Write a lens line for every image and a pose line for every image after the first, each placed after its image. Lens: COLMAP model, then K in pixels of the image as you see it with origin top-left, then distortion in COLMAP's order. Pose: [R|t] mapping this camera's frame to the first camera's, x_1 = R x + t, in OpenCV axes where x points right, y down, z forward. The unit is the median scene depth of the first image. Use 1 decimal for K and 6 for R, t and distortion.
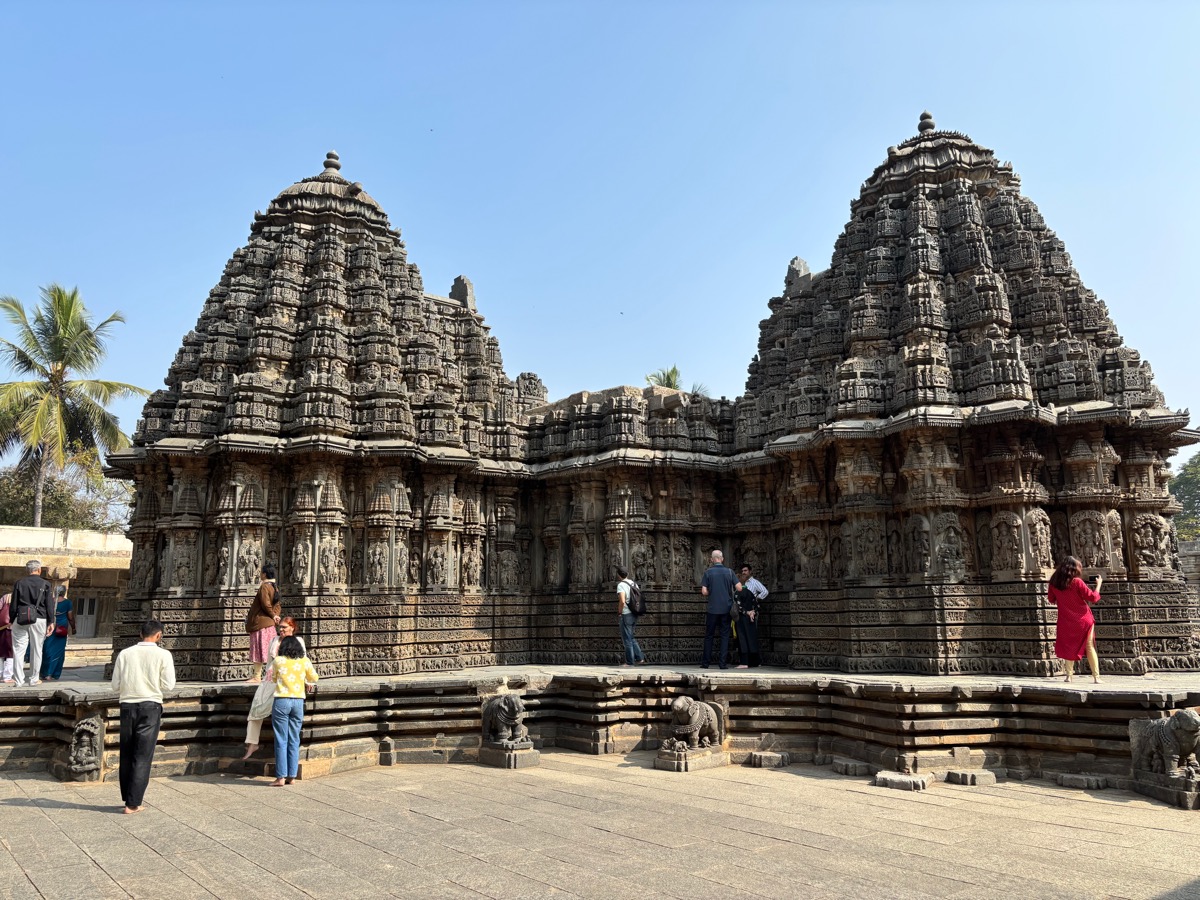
lens RADIAL K [[911.0, 0, 600.5], [0, 911.0, 452.5], [0, 0, 1]] dist [0.032824, -0.025135]
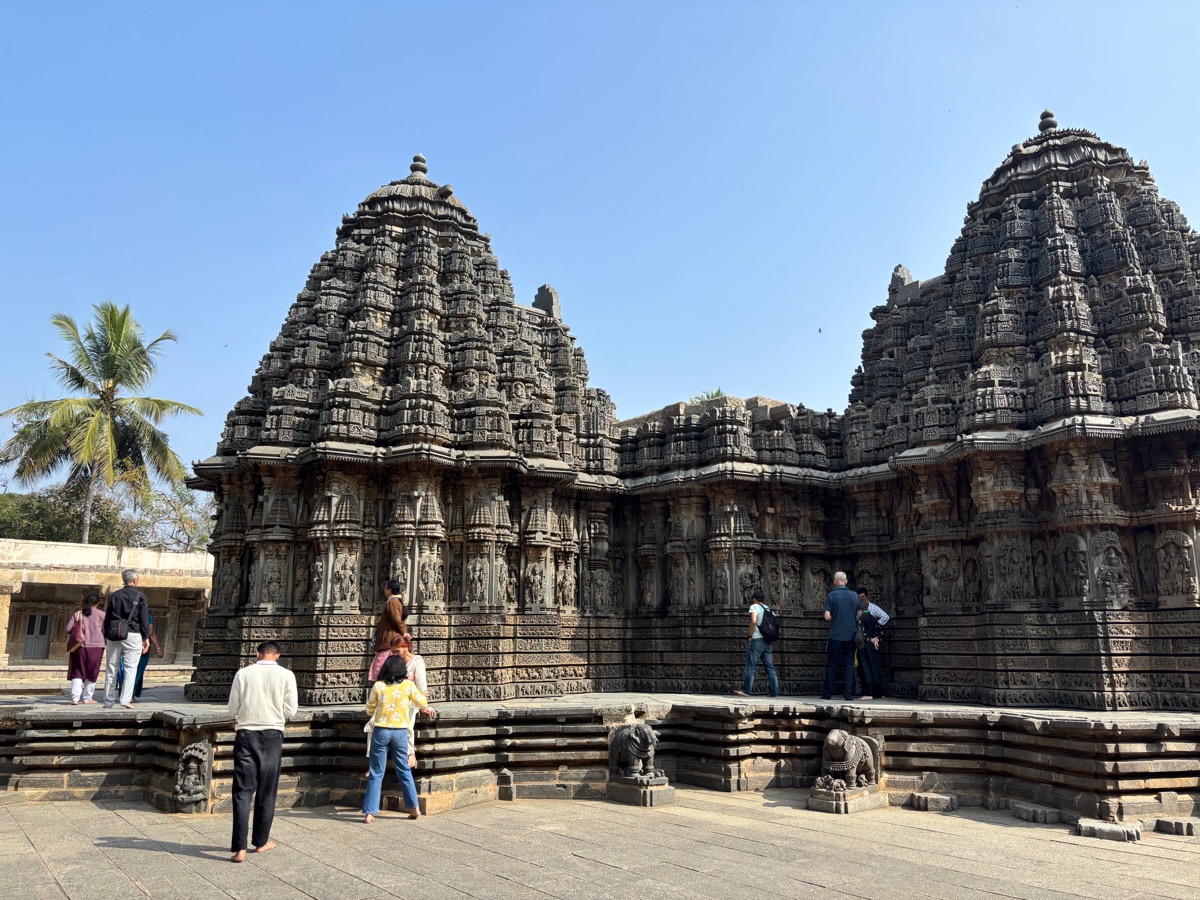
lens RADIAL K [[908.5, 0, 598.3], [0, 908.5, 451.3], [0, 0, 1]] dist [0.049426, -0.057005]
pose [[0.999672, 0.007416, -0.024512, -0.100936], [-0.008182, 0.999477, -0.031294, 0.017178], [0.024267, 0.031485, 0.999210, 0.063671]]
